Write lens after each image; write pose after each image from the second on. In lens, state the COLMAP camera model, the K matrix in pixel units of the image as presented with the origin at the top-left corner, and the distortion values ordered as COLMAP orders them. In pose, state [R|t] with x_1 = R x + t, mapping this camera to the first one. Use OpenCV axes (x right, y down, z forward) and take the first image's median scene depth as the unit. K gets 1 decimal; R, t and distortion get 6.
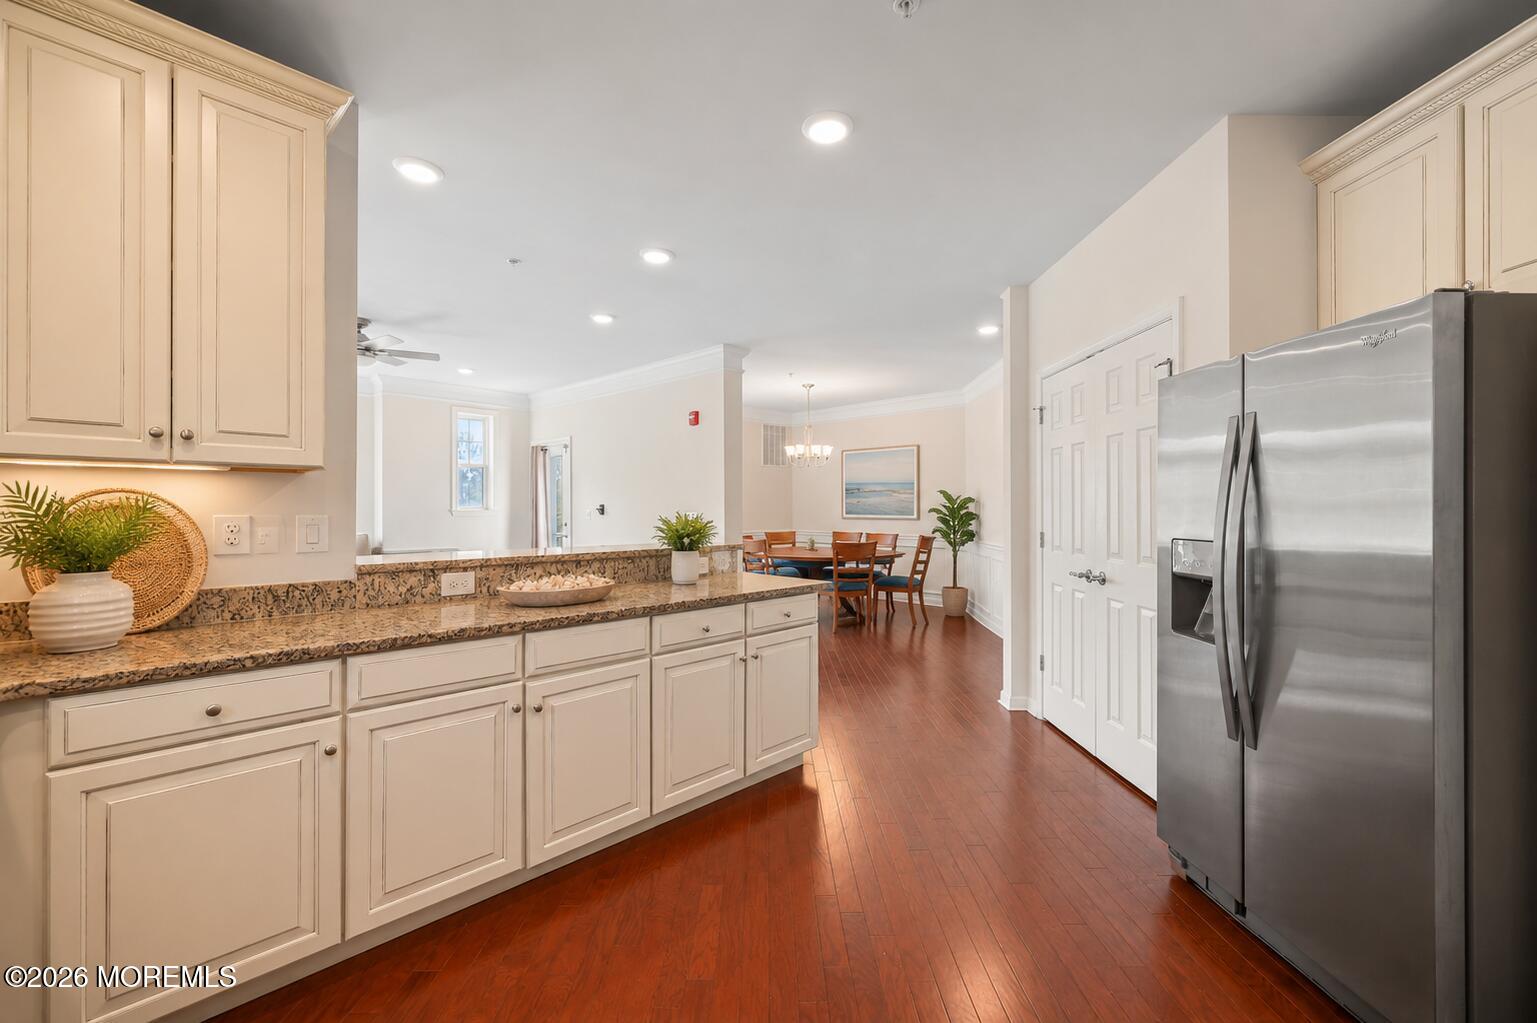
lens RADIAL K [[667.7, 0, 771.2], [0, 667.7, 510.9], [0, 0, 1]] dist [-0.003765, 0.001822]
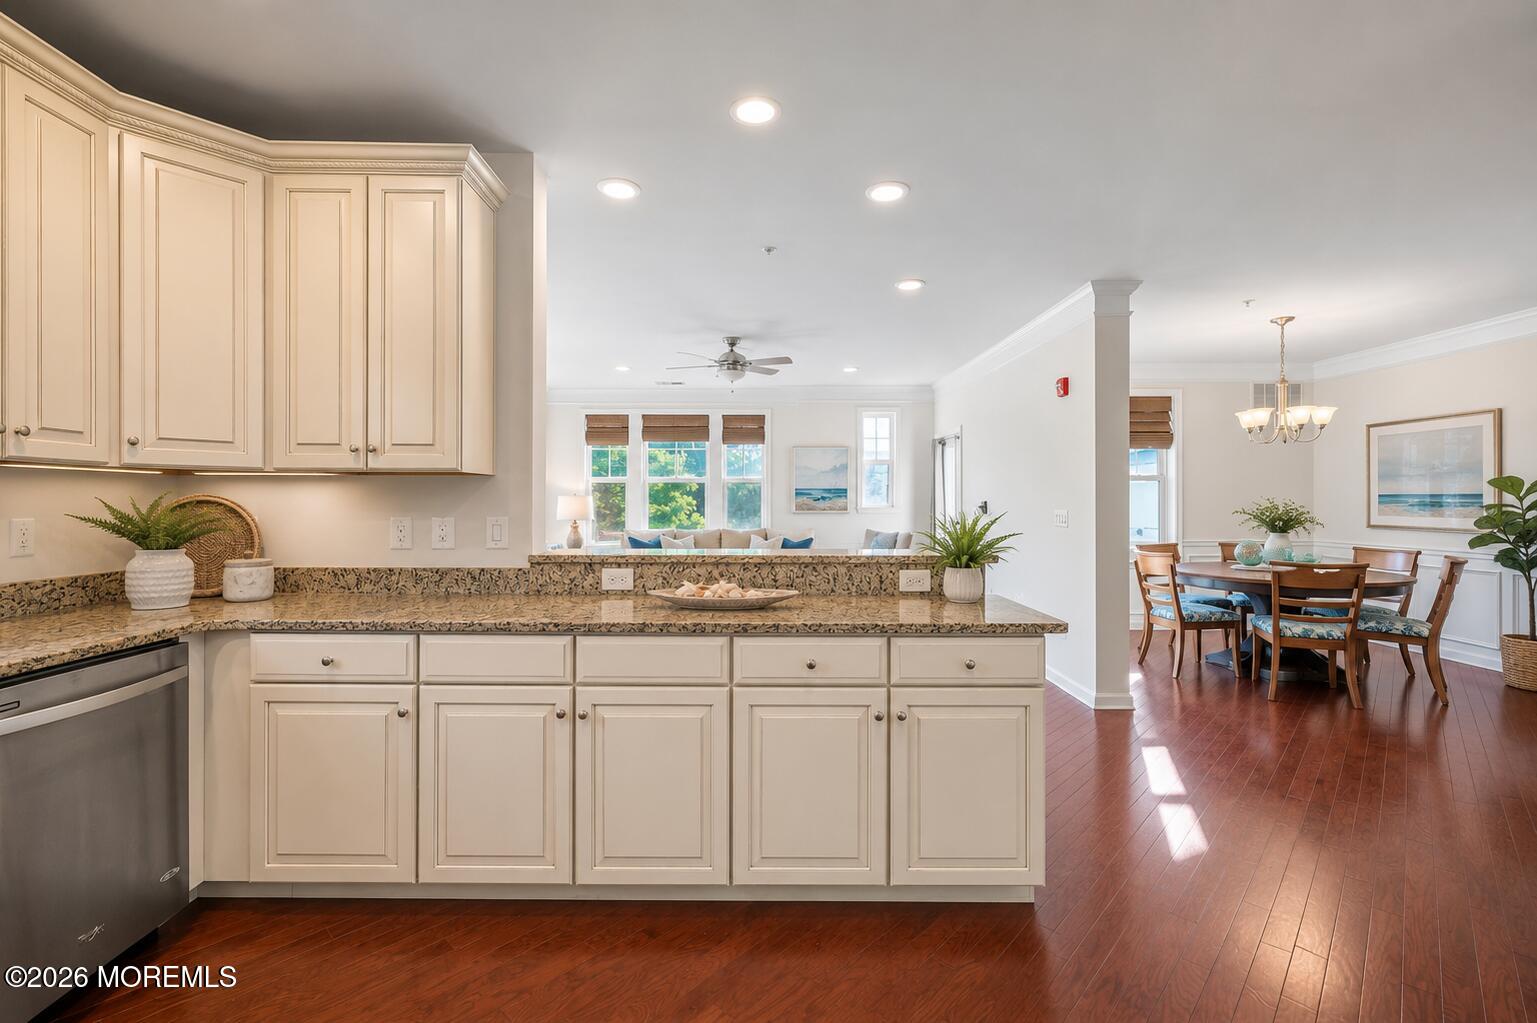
lens RADIAL K [[667.7, 0, 771.1], [0, 667.7, 502.3], [0, 0, 1]] dist [-0.003765, 0.001822]
pose [[0.677859, -0.006352, -0.735165, 0.451562], [-0.002113, 0.999942, -0.010588, 0.002923], [0.735189, 0.008731, 0.677806, 0.487587]]
